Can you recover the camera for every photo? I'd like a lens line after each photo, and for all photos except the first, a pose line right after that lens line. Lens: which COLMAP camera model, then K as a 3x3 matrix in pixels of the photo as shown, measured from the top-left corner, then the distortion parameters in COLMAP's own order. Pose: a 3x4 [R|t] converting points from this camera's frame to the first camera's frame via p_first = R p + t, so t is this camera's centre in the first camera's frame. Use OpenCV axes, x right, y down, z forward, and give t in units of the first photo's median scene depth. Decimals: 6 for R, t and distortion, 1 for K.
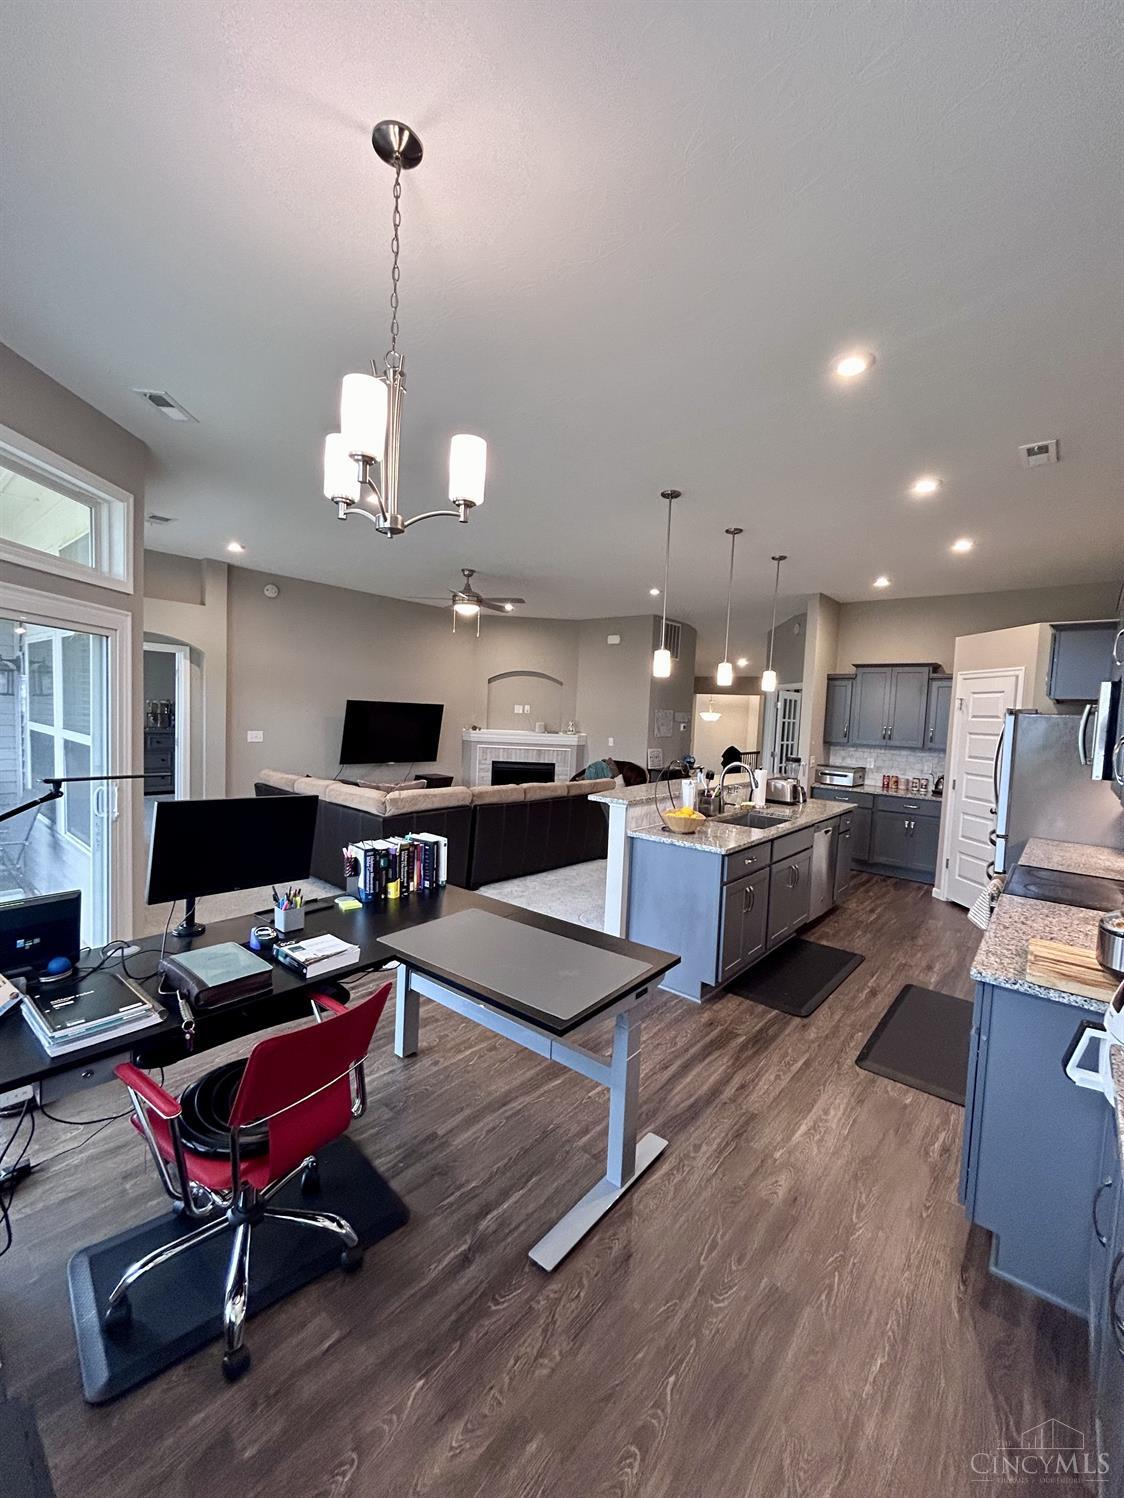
lens RADIAL K [[606.0, 0, 562.0], [0, 606.0, 749.0], [0, 0, 1]] dist [-0.000211, -0.000146]
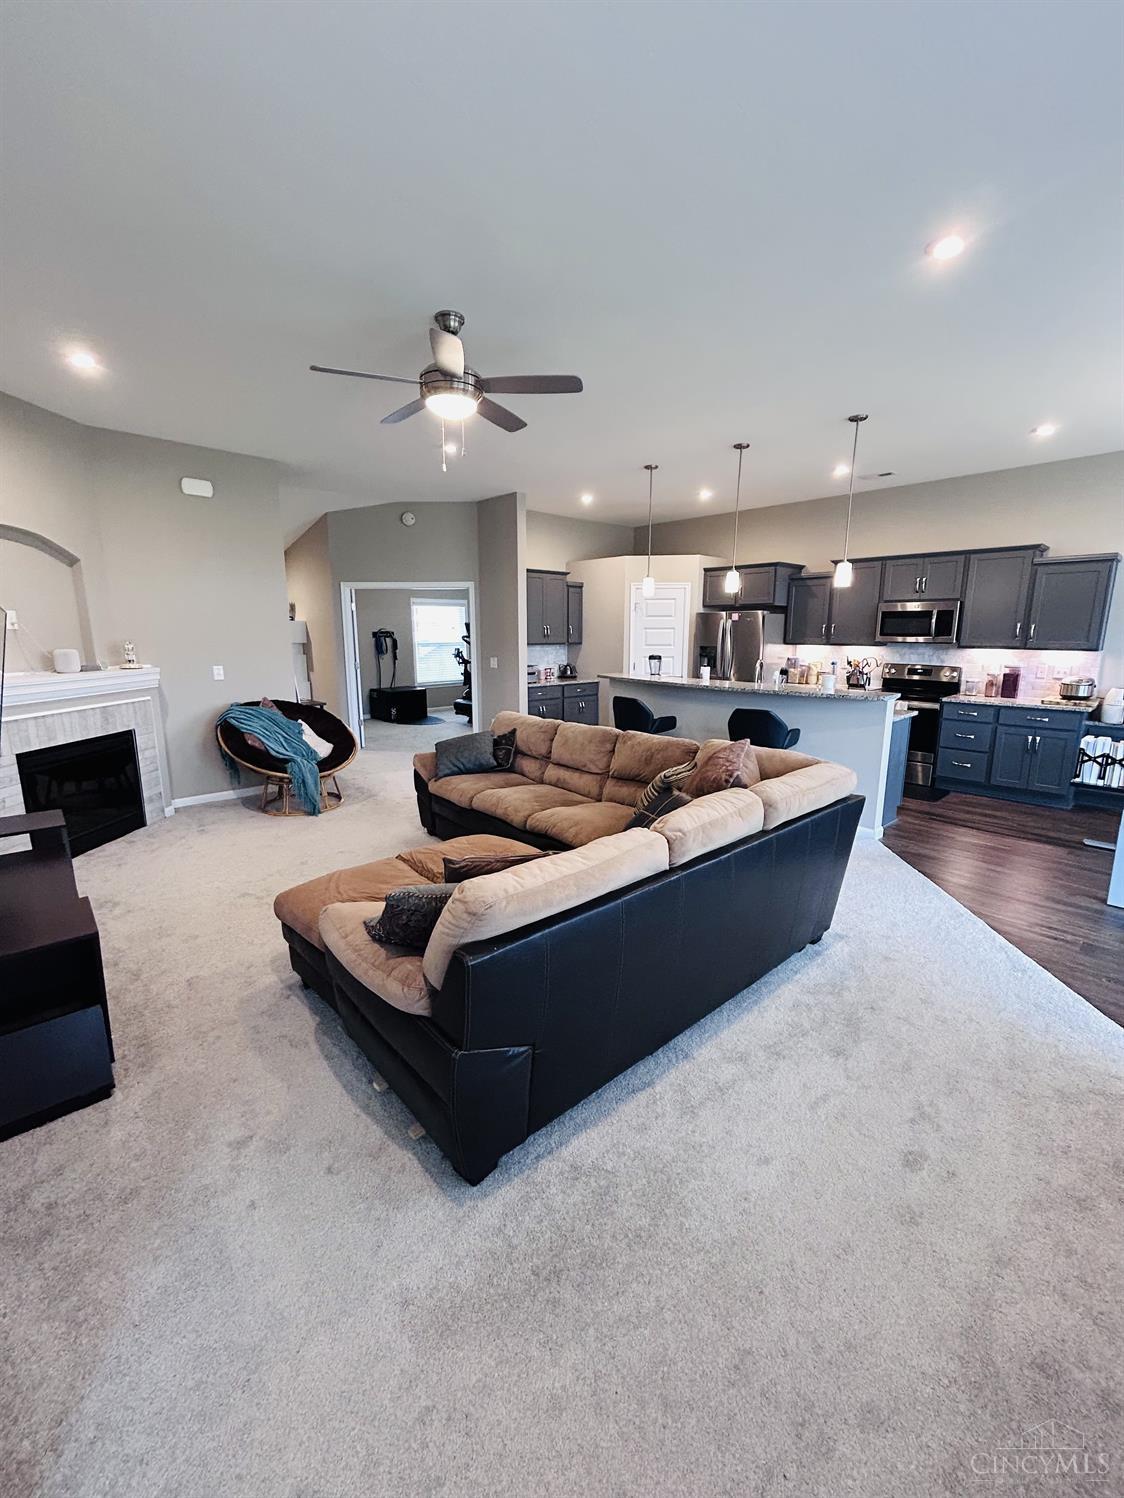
lens RADIAL K [[604.9, 0, 562.0], [0, 604.9, 749.0], [0, 0, 1]] dist [-0.001966, -0.000288]
pose [[0.116761, -0.233725, 0.965266, -0.863727], [0.067975, 0.971516, 0.227016, -0.094417], [-0.990831, 0.039107, 0.129323, 1.124177]]
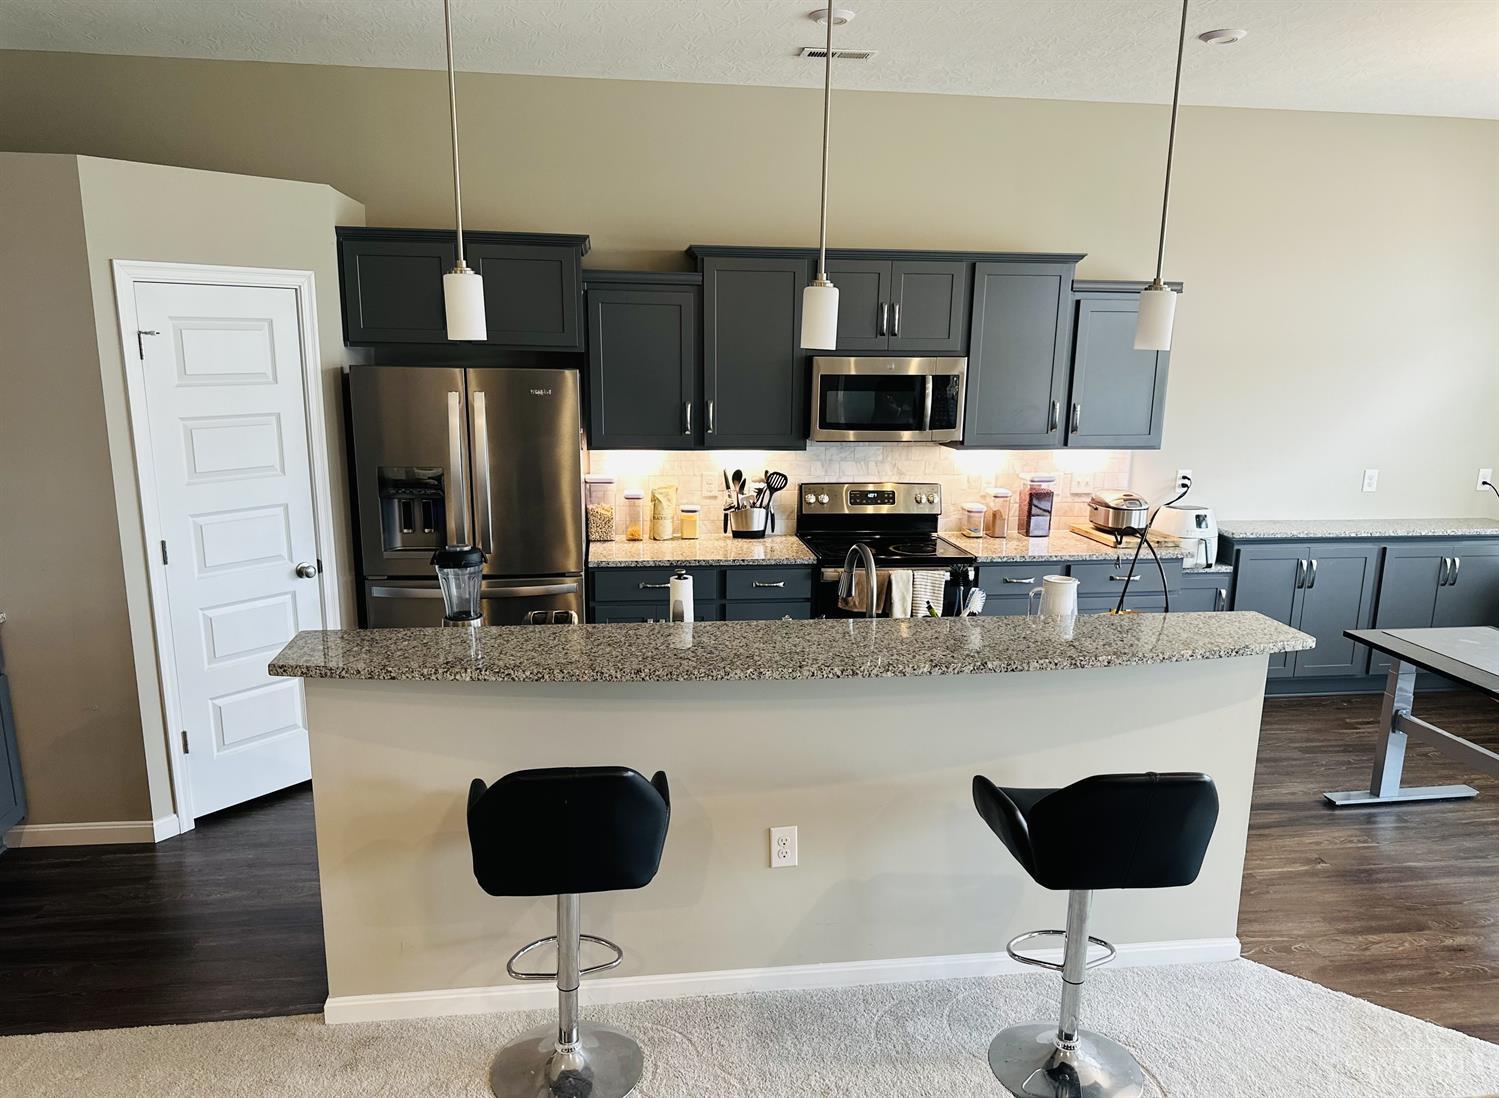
lens RADIAL K [[1052.6, 0, 748.7], [0, 1052.6, 582.1], [0, 0, 1]] dist [0.006925, 0.000941]
pose [[-0.744738, -0.200131, 0.636641, -0.099472], [-0.003339, 0.955080, 0.296328, -0.150750], [-0.667348, 0.218561, -0.711953, 1.418171]]
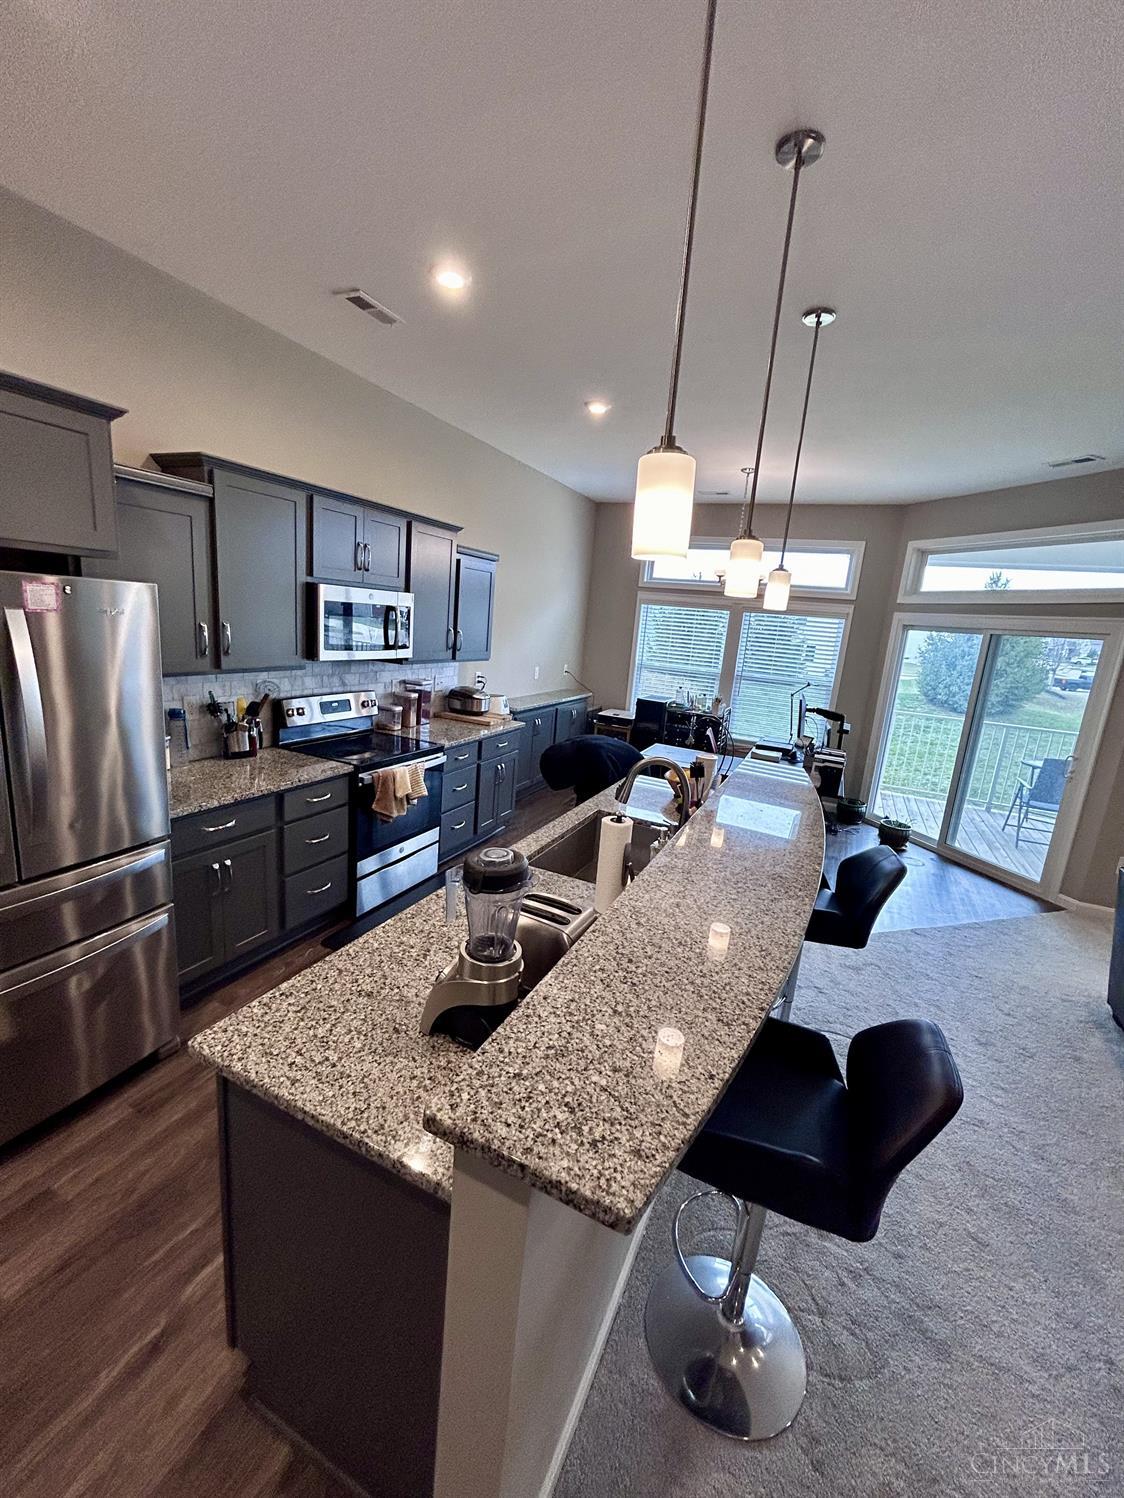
lens RADIAL K [[606.0, 0, 562.0], [0, 606.0, 749.0], [0, 0, 1]] dist [-0.000211, -0.000146]
pose [[-0.959366, -0.066565, -0.274200, 0.461682], [-0.140143, 0.955850, 0.258285, -0.093370], [0.244901, 0.286217, -0.926339, 1.311809]]
